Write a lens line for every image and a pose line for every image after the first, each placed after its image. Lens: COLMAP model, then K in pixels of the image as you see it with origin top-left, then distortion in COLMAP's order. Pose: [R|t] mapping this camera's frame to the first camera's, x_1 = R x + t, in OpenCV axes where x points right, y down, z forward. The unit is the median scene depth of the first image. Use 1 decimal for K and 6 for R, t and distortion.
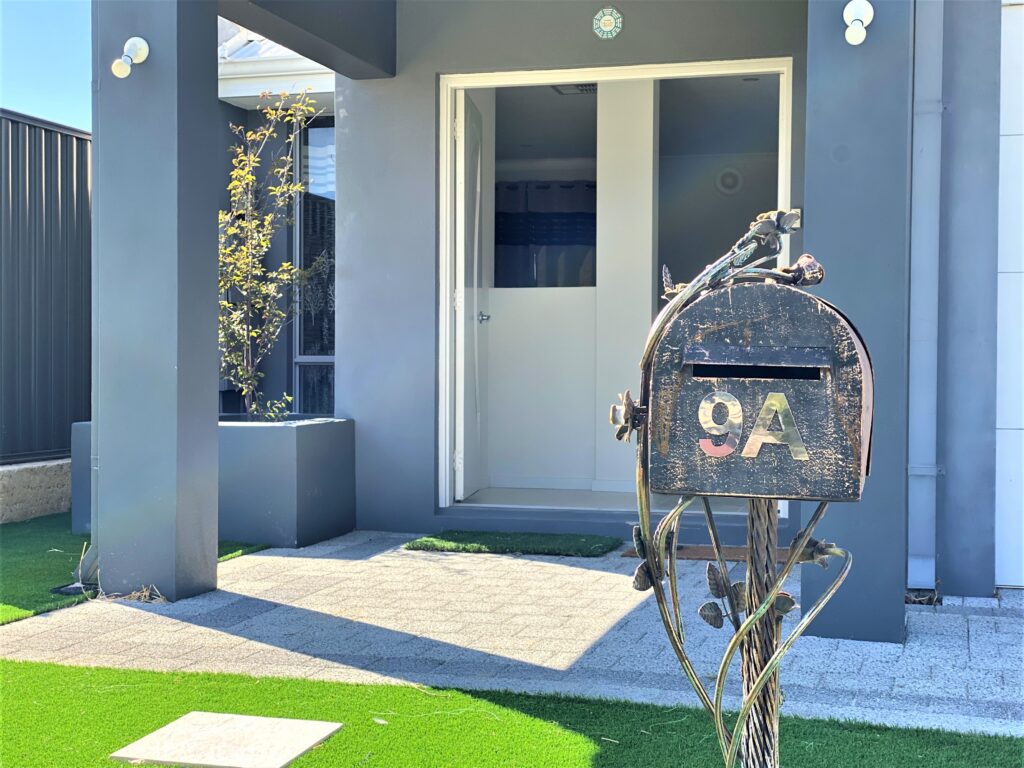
lens RADIAL K [[1551.6, 0, 510.7], [0, 1551.6, 385.8], [0, 0, 1]] dist [0.113046, 0.000000]
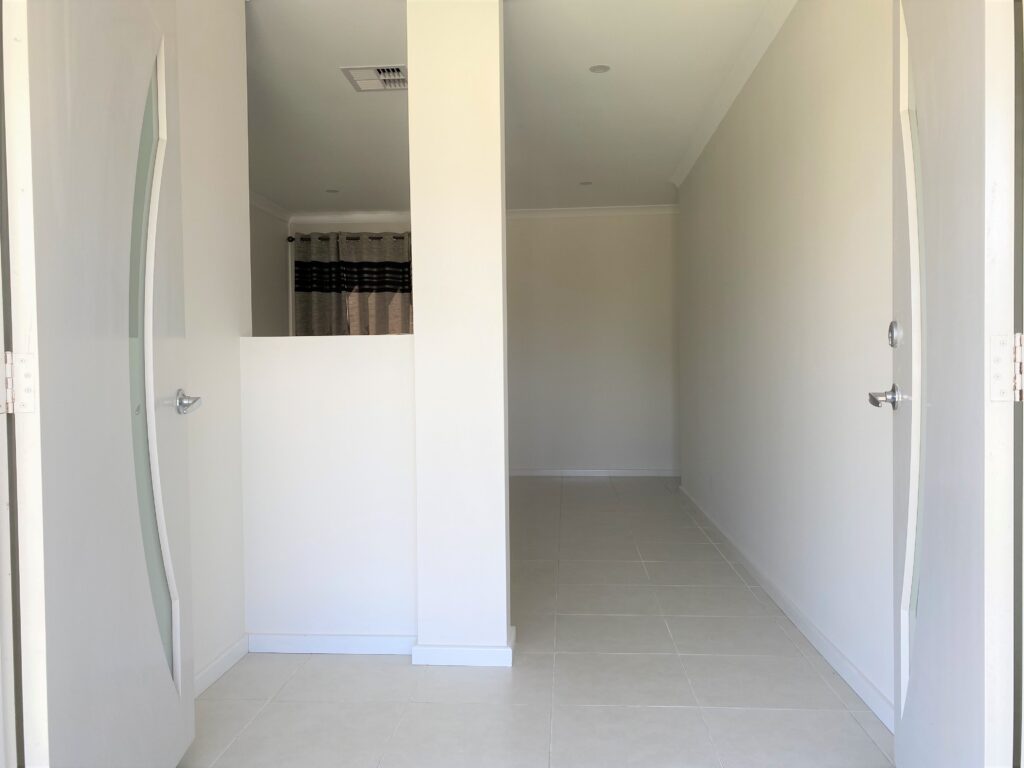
lens RADIAL K [[786.8, 0, 507.4], [0, 786.8, 391.8], [0, 0, 1]] dist [0.053590, -0.071903]
pose [[0.982009, -0.022037, 0.187542, 0.038412], [0.018636, 0.999629, 0.019880, -0.054884], [-0.187911, -0.016027, 0.982055, 0.807411]]
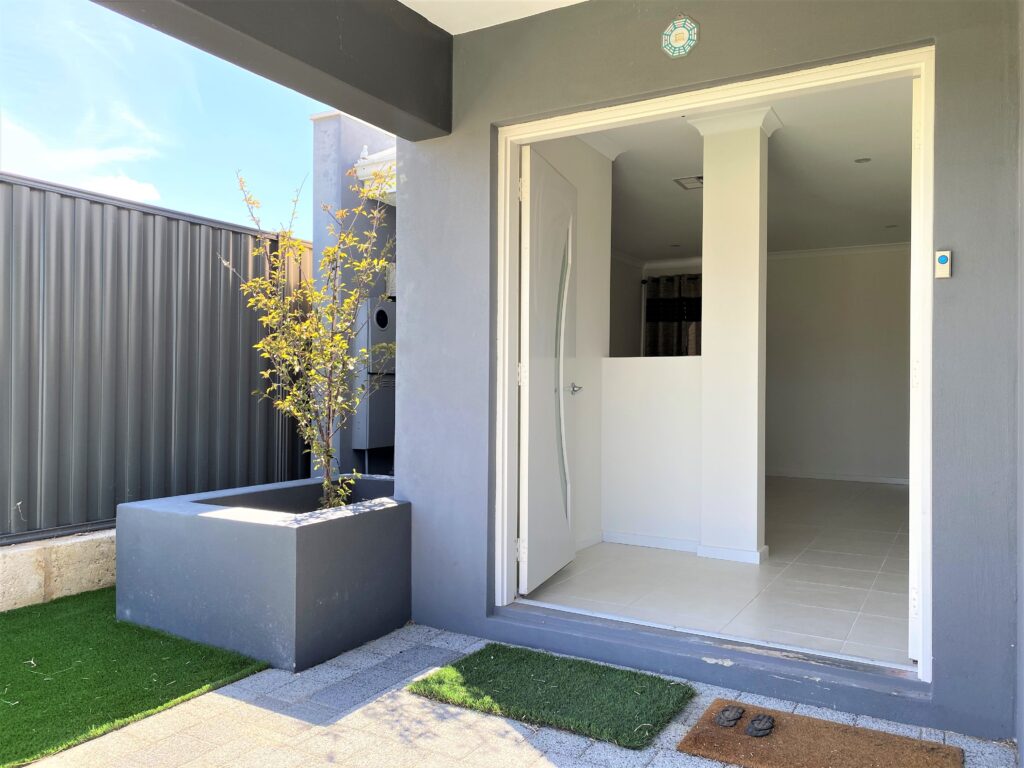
lens RADIAL K [[786.8, 0, 513.6], [0, 786.8, 382.2], [0, 0, 1]] dist [0.053590, -0.071903]
pose [[0.968218, 0.001321, -0.250106, 0.077155], [-0.006749, 0.999760, -0.020848, -0.041041], [0.250018, 0.021873, 0.967994, 0.548575]]
